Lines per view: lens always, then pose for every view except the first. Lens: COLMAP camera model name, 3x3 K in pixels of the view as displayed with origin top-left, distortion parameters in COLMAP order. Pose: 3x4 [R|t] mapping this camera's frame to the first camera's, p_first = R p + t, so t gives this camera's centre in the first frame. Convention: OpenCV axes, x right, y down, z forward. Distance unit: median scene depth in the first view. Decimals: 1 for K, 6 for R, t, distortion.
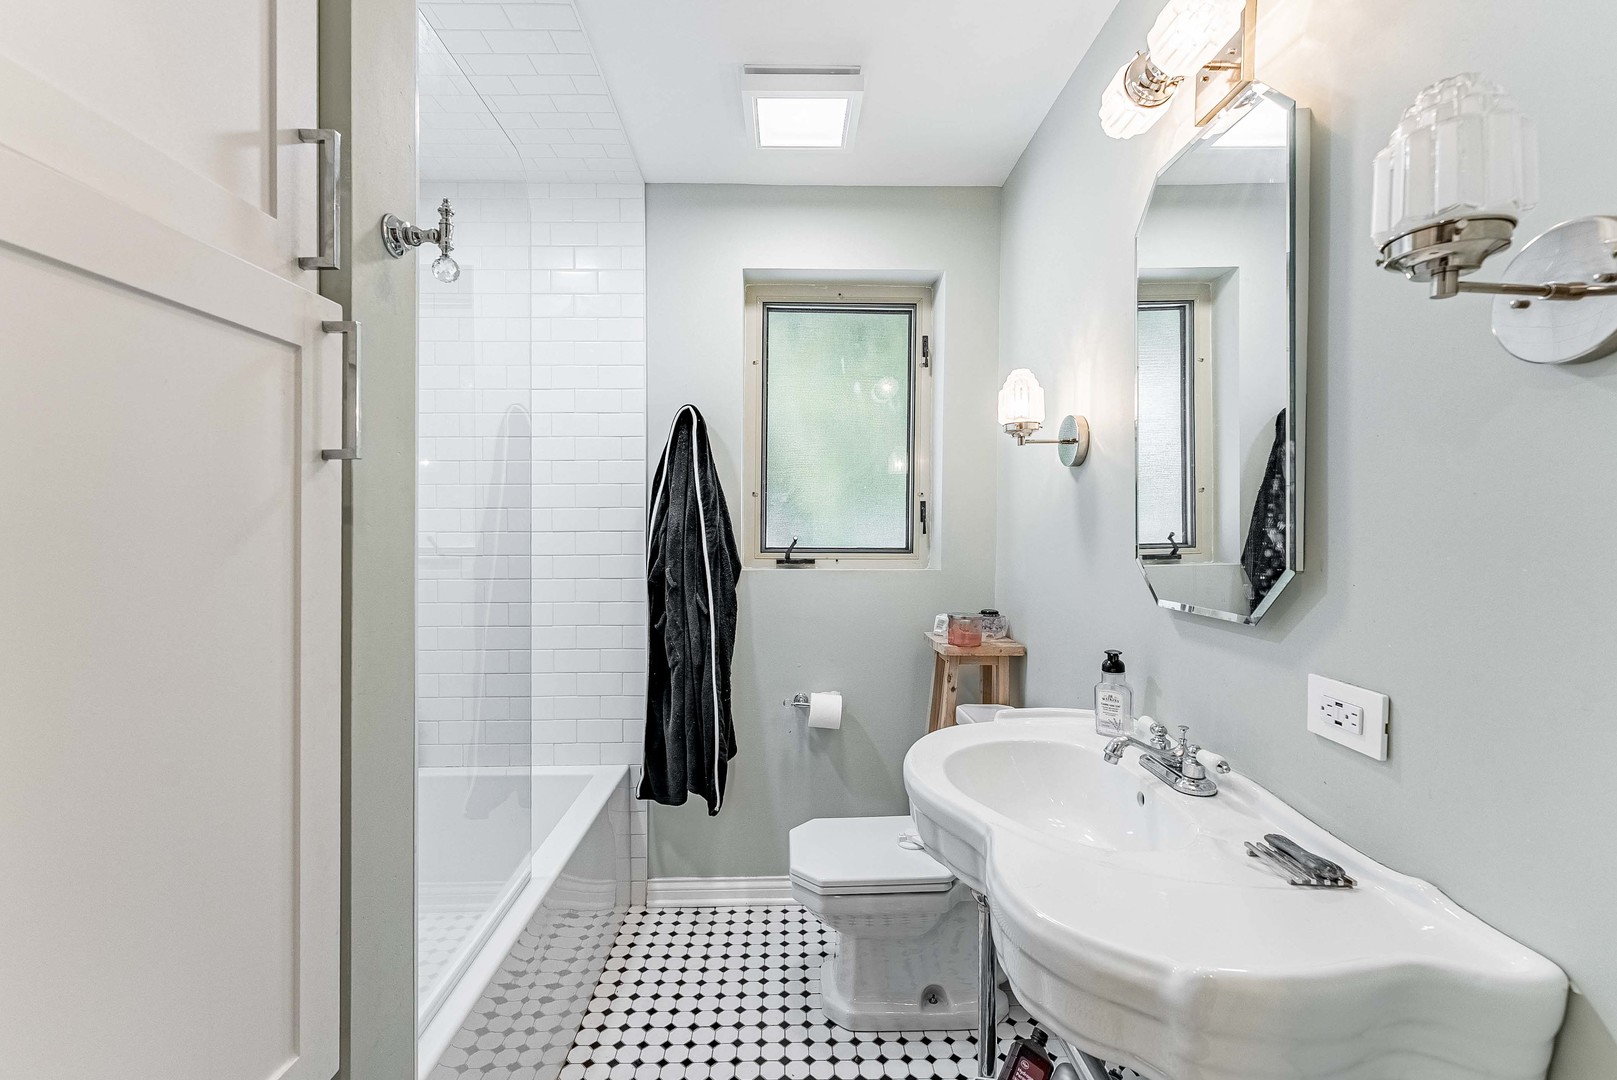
lens RADIAL K [[707.3, 0, 808.5], [0, 707.3, 540.0], [0, 0, 1]] dist [-0.000781, -0.000550]
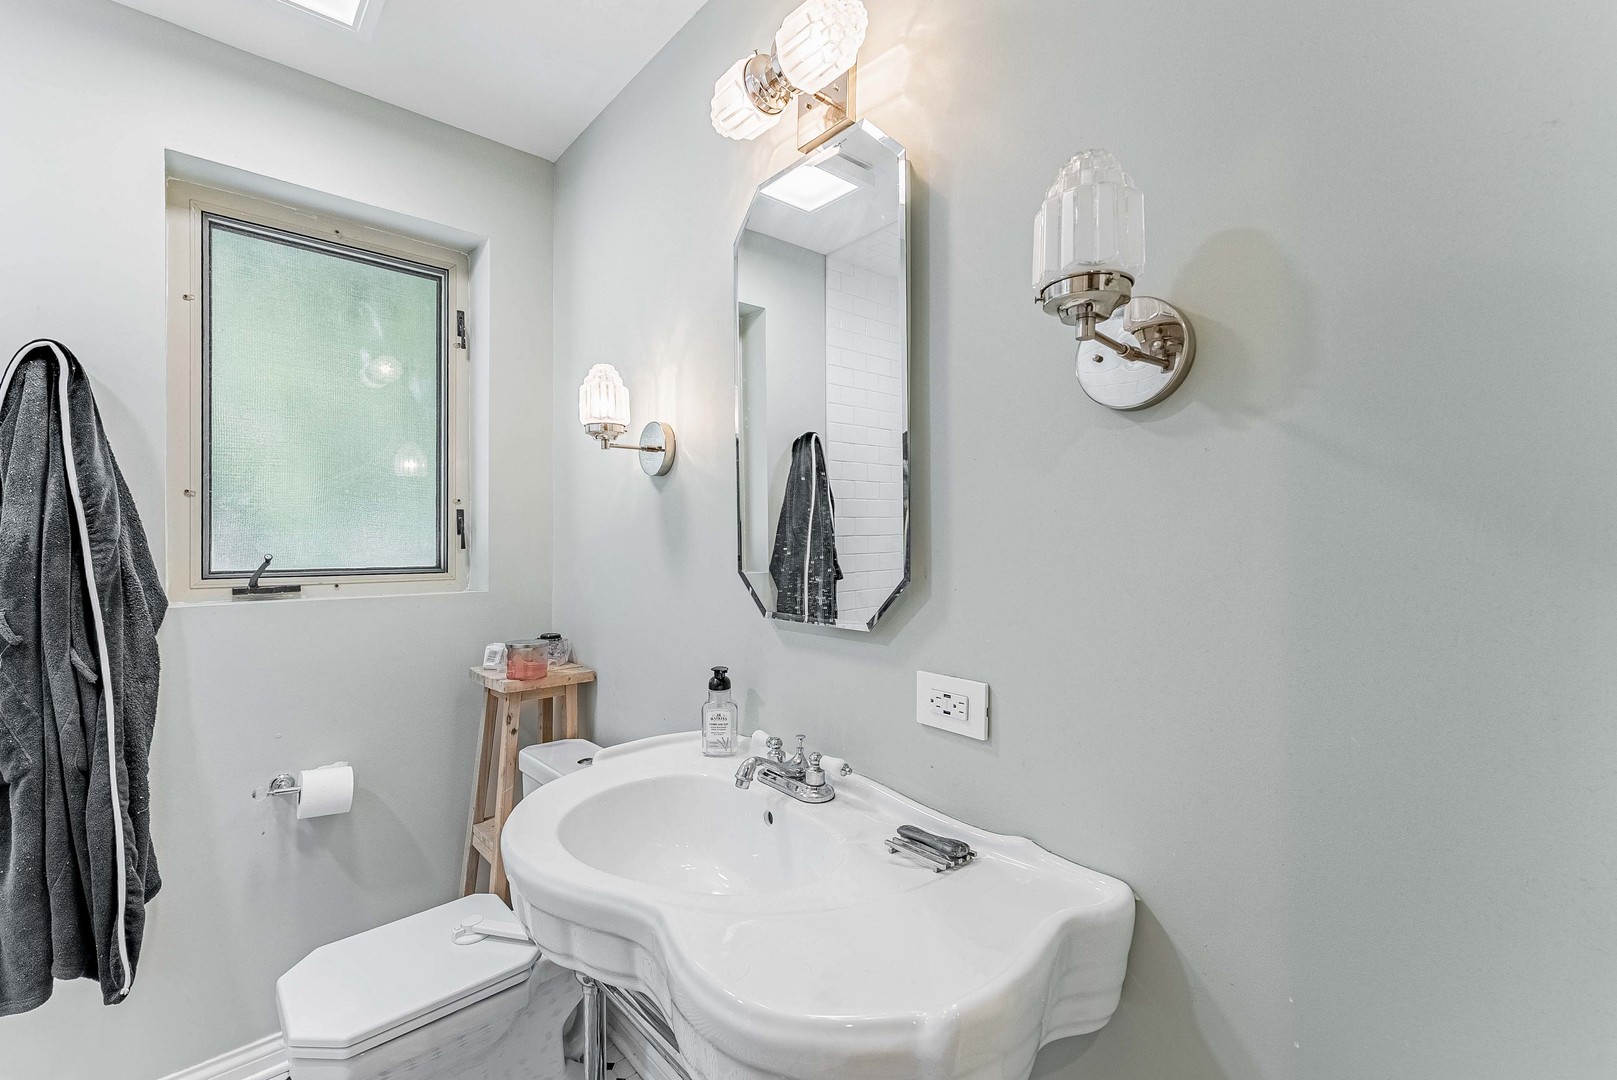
lens RADIAL K [[686.8, 0, 801.3], [0, 686.8, 547.7], [0, 0, 1]] dist [0.001189, -0.000511]
pose [[0.764167, -0.011189, 0.644921, -0.061679], [0.015973, 0.999871, -0.001578, -0.002713], [-0.644821, 0.011507, 0.764247, 0.146122]]
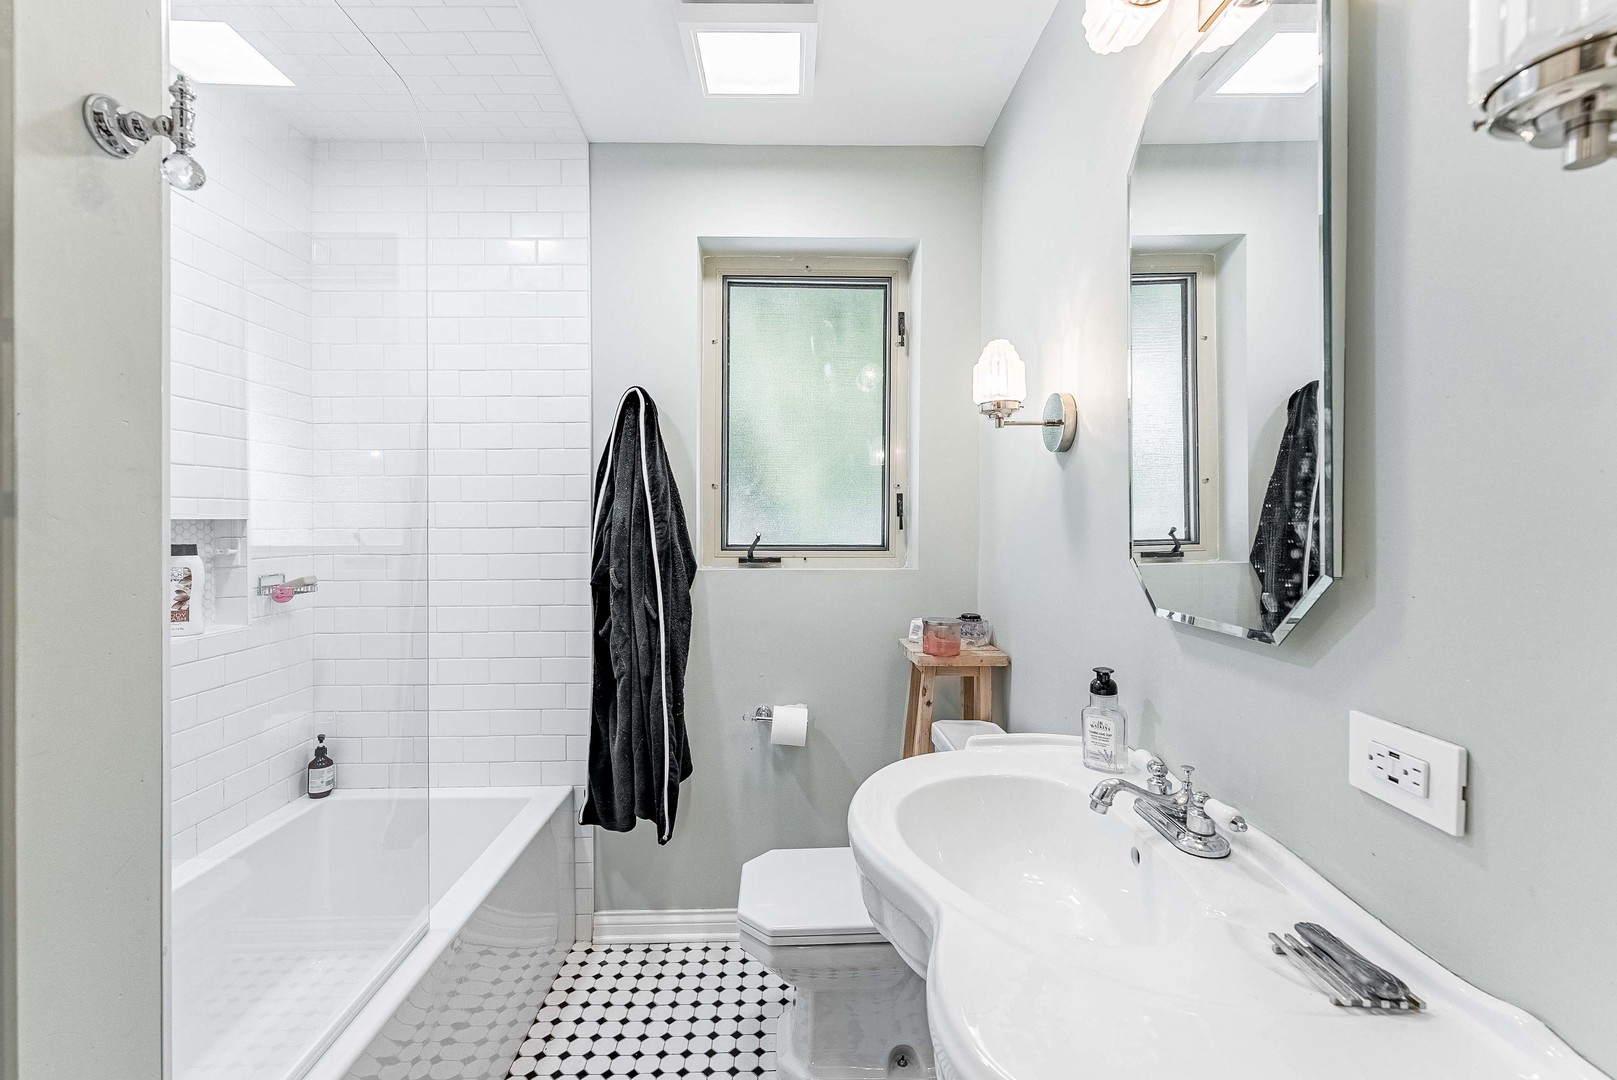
lens RADIAL K [[697.8, 0, 813.9], [0, 697.8, 531.3], [0, 0, 1]] dist [-0.001040, -0.000572]
pose [[0.999997, -0.001441, -0.002177, 0.062474], [0.001428, 0.999980, -0.006176, -0.001156], [0.002186, 0.006173, 0.999979, 0.119016]]
